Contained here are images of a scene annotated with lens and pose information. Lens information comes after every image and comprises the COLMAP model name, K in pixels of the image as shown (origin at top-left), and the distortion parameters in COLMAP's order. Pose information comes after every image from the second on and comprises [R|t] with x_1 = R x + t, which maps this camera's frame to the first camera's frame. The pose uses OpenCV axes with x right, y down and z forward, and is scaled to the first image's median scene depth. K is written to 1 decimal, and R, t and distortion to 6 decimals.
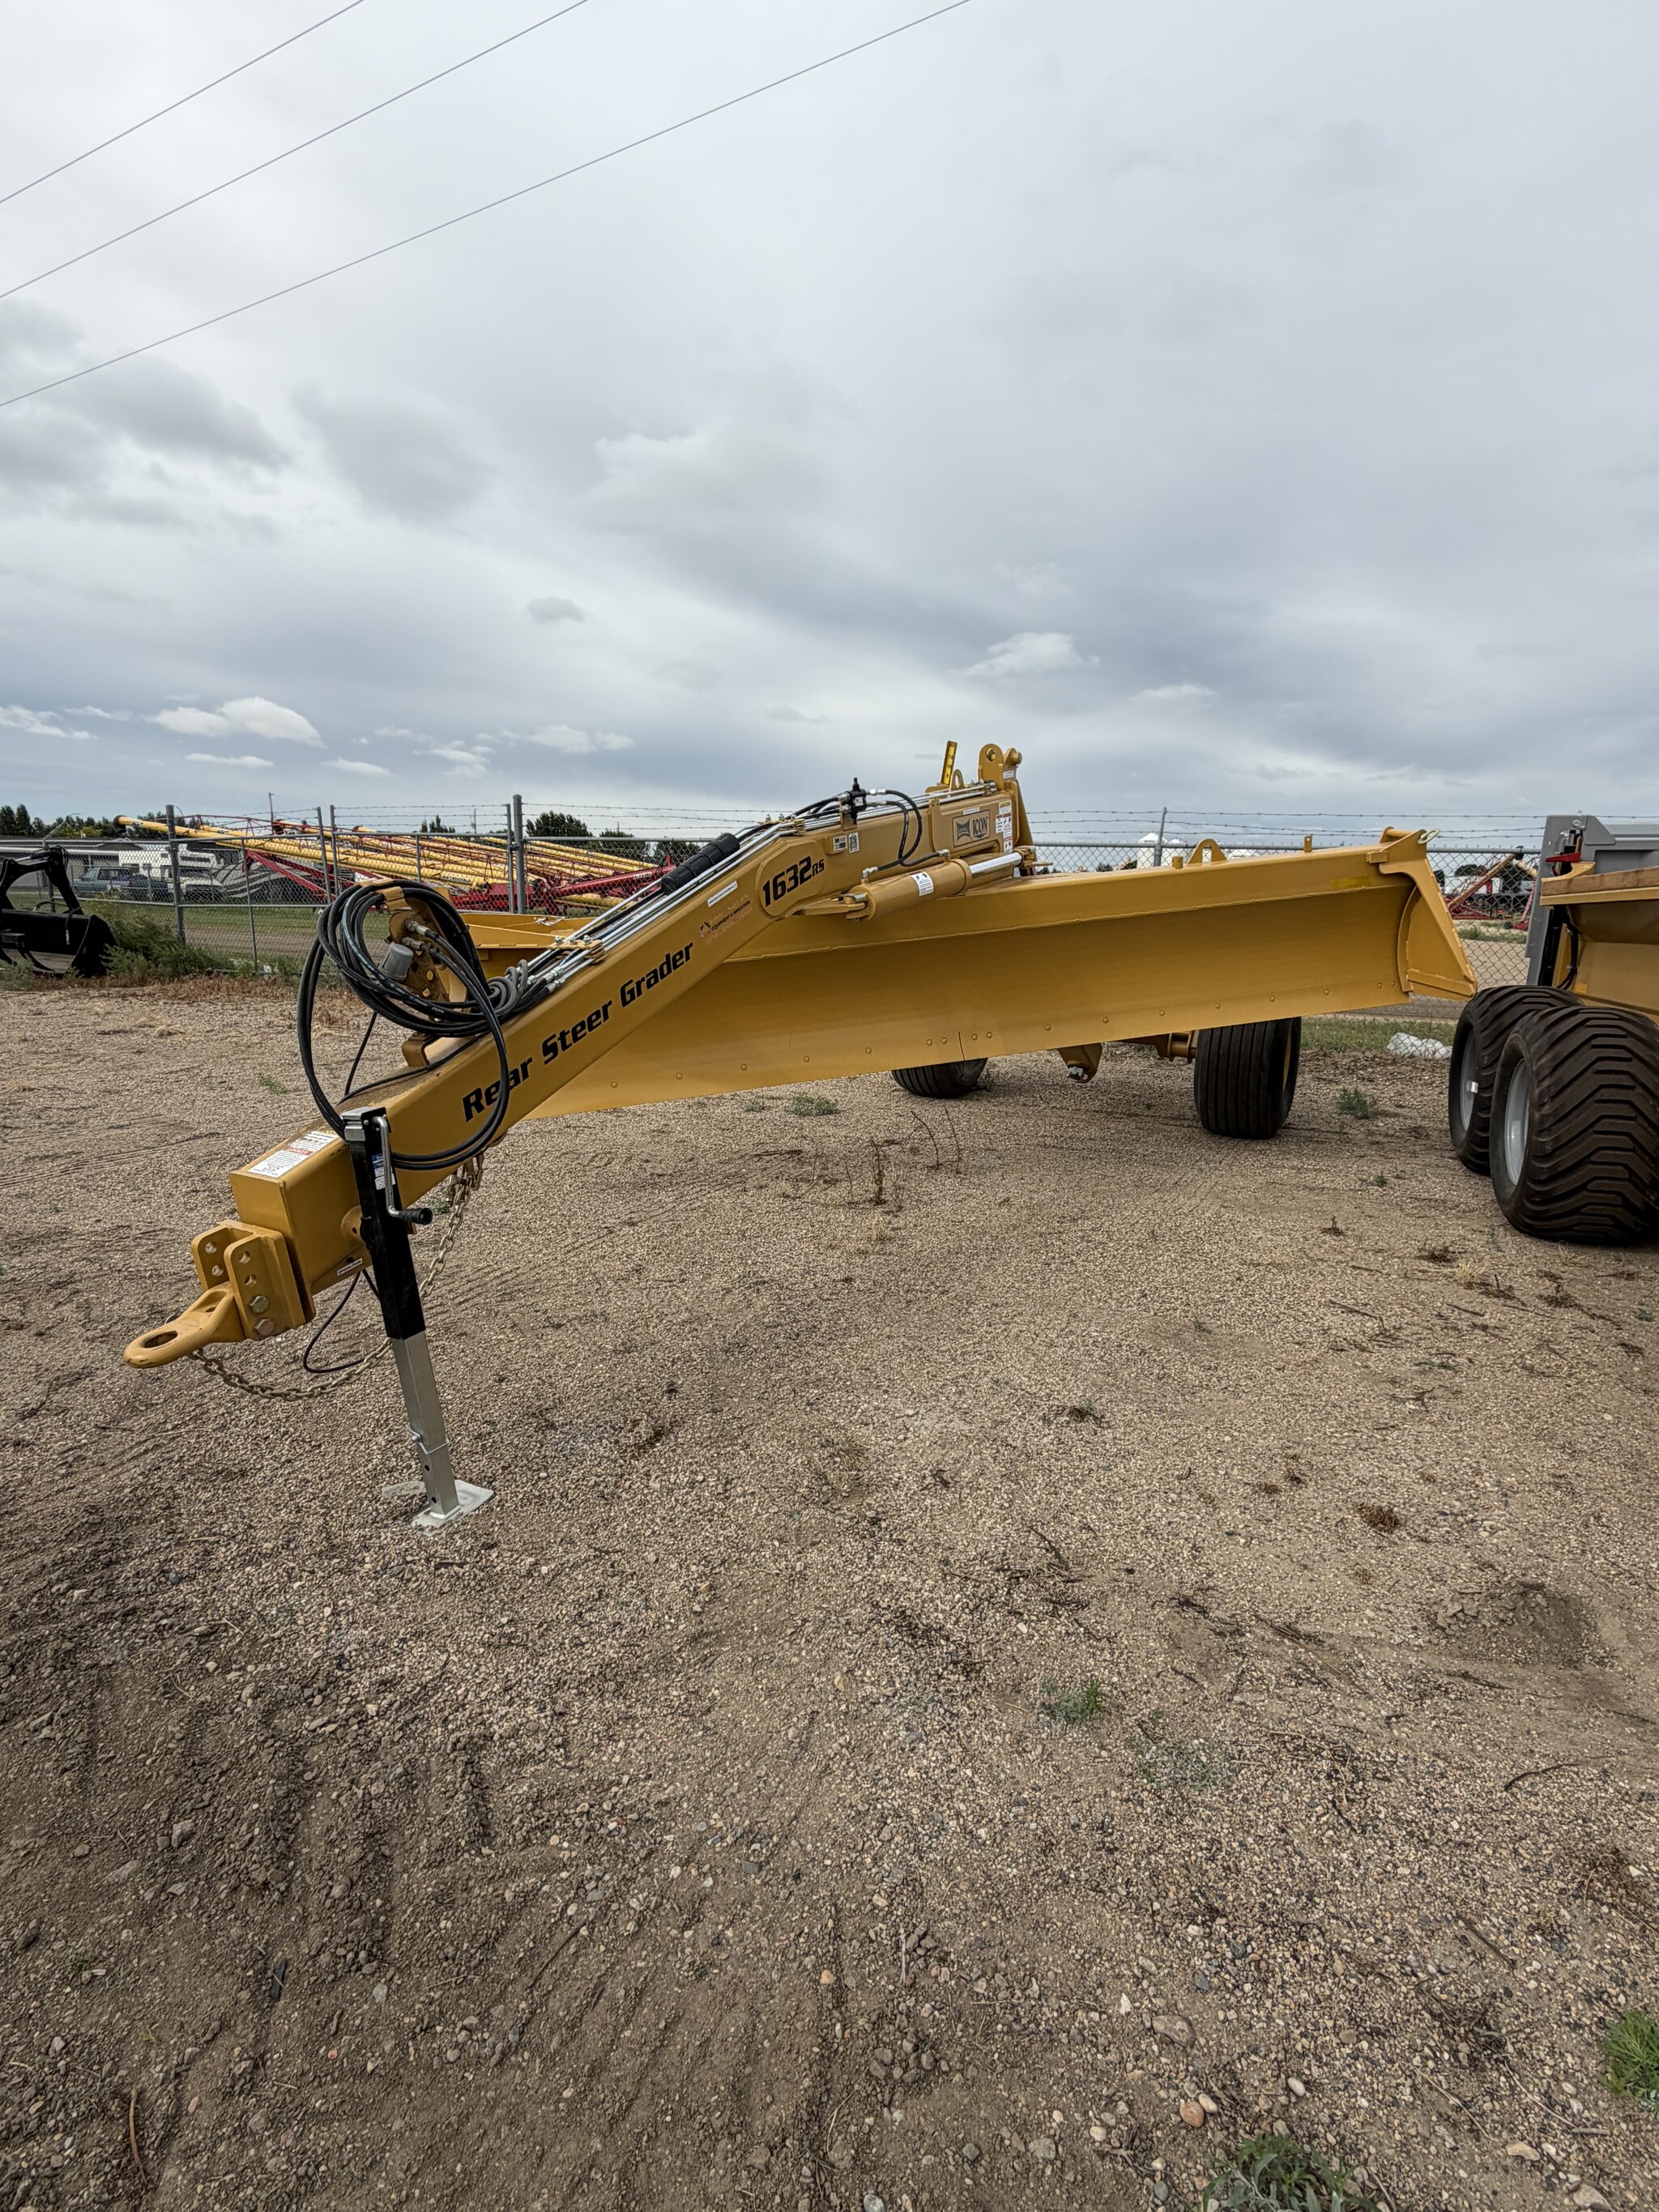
lens RADIAL K [[1104.5, 0, 829.5], [0, 1104.5, 1106.0], [0, 0, 1]] dist [0.003008, 0.000430]
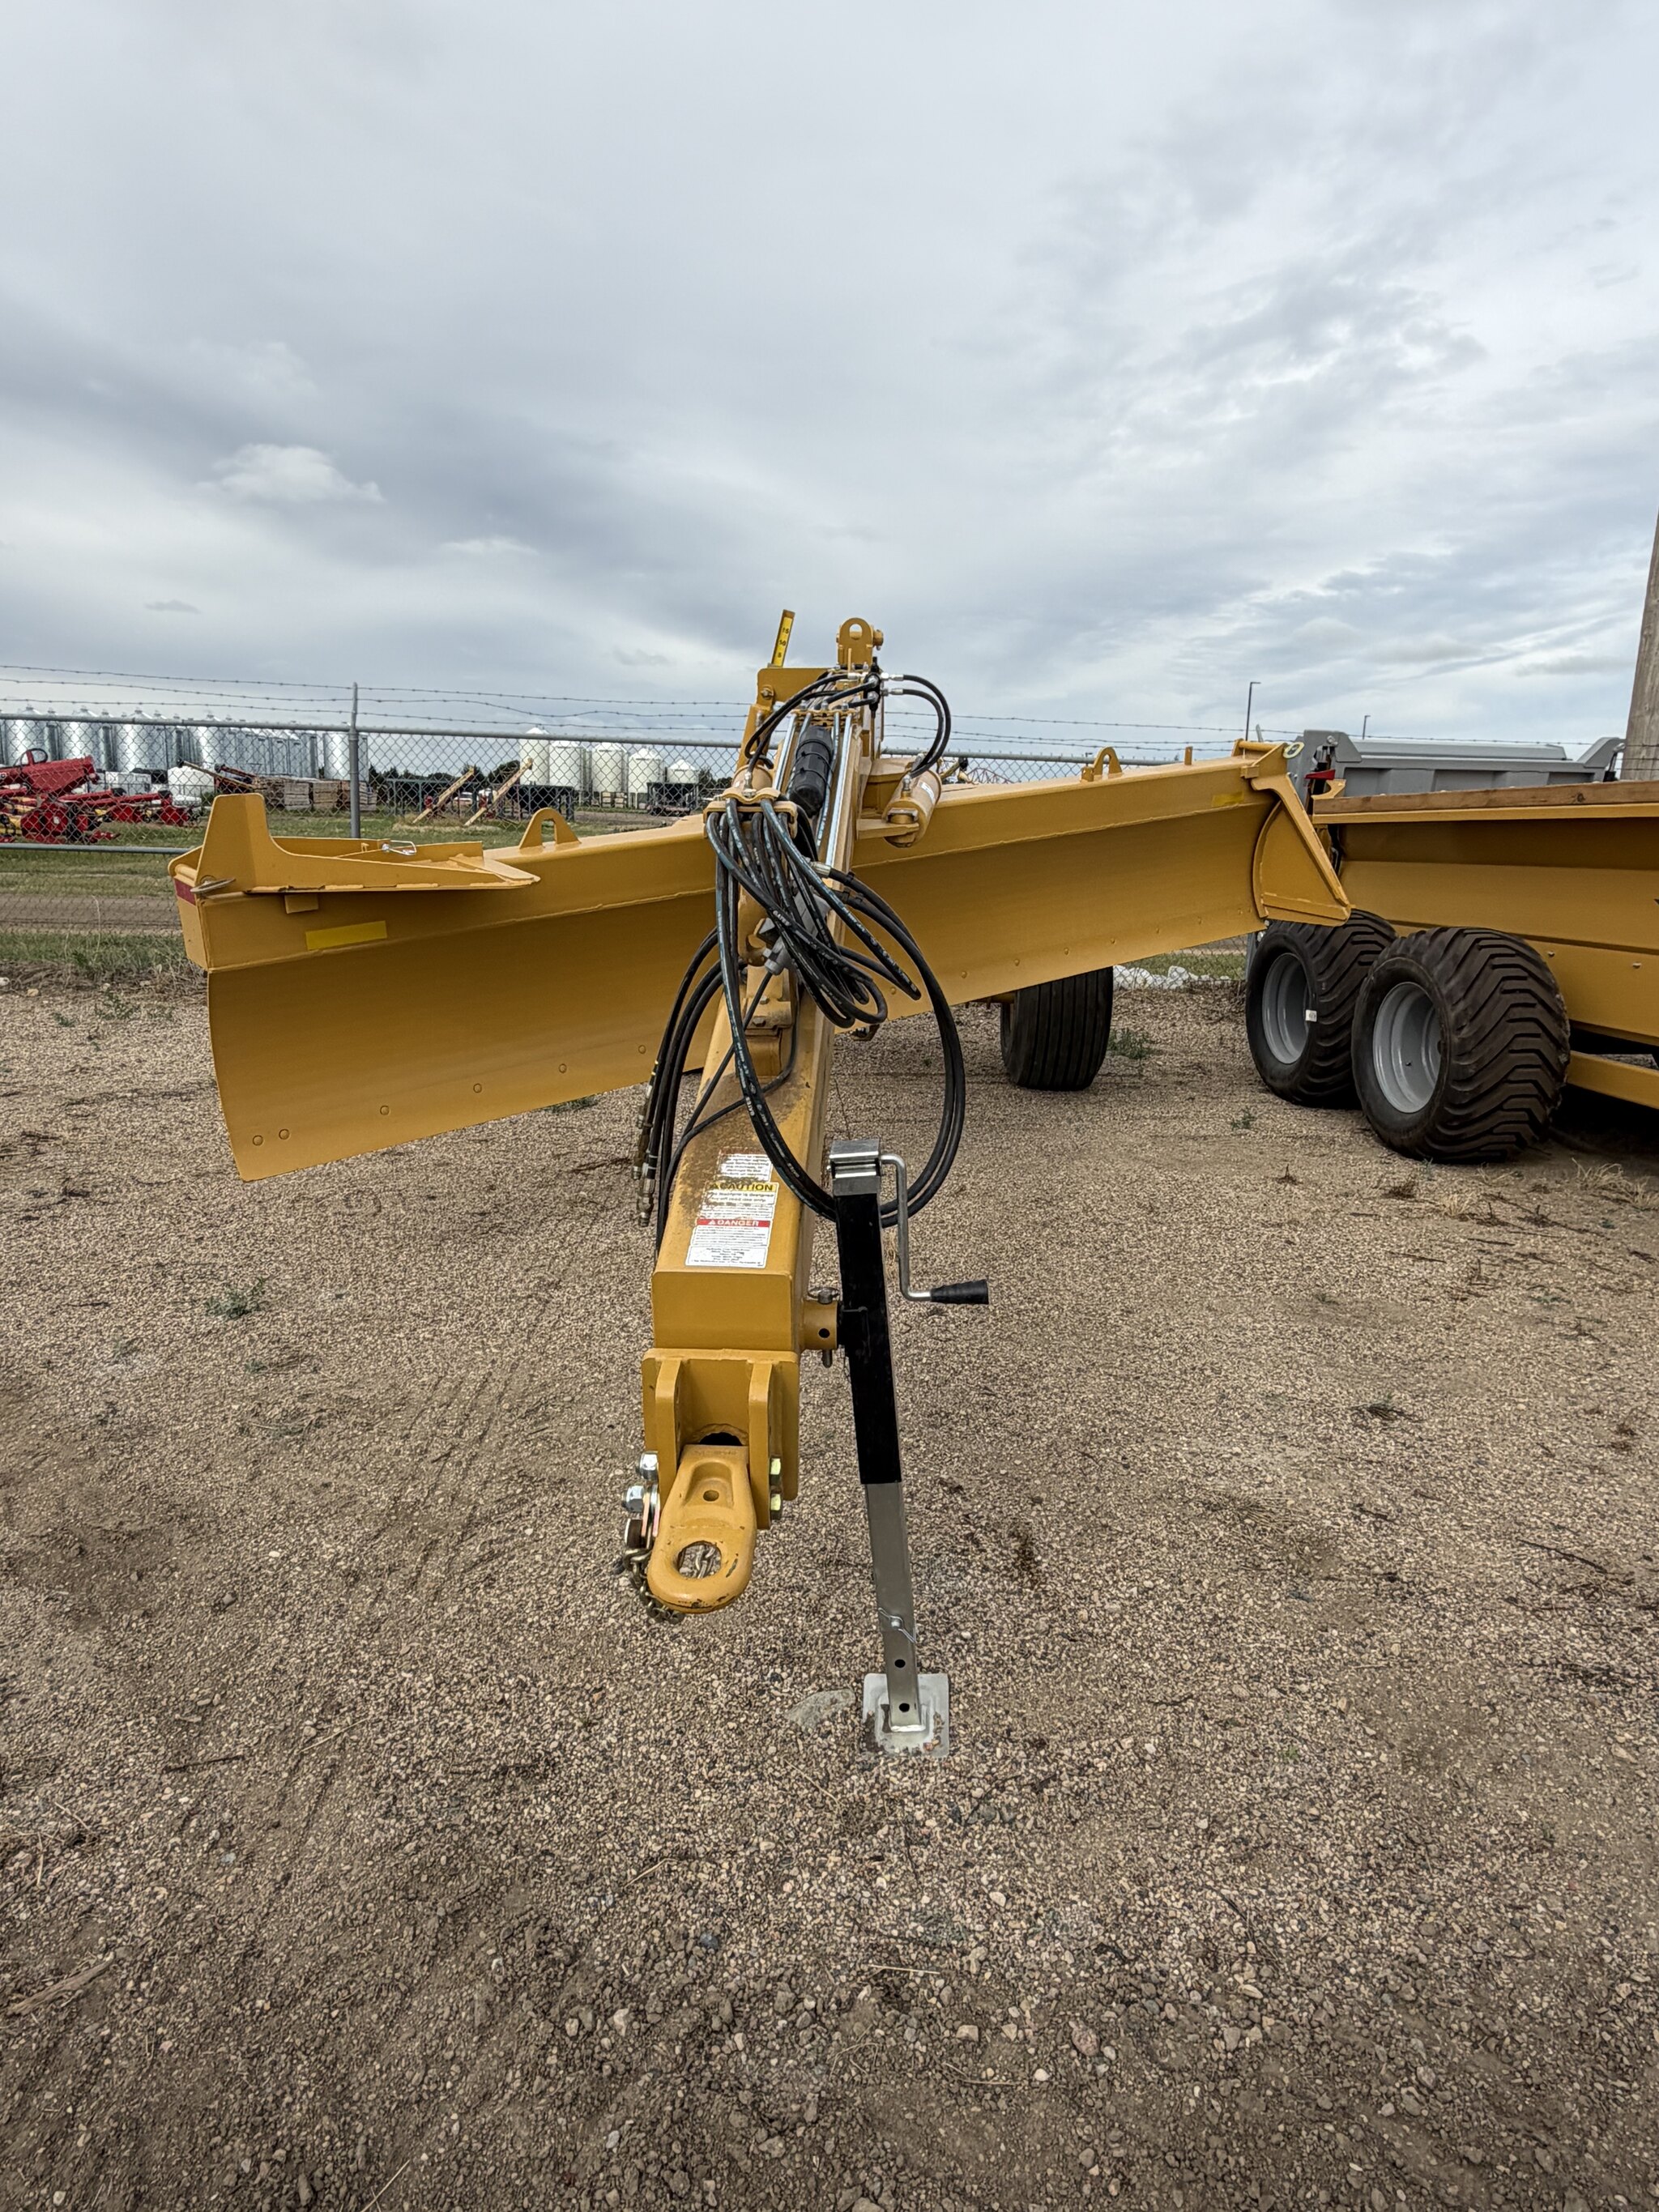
lens RADIAL K [[1403.6, 0, 829.5], [0, 1403.6, 1106.0], [0, 0, 1]] dist [0.022197, 0.005541]
pose [[0.881574, -0.090109, 0.463367, -0.425143], [0.079347, 0.995932, 0.042714, -0.028995], [-0.465330, -0.000889, 0.885137, 0.140308]]
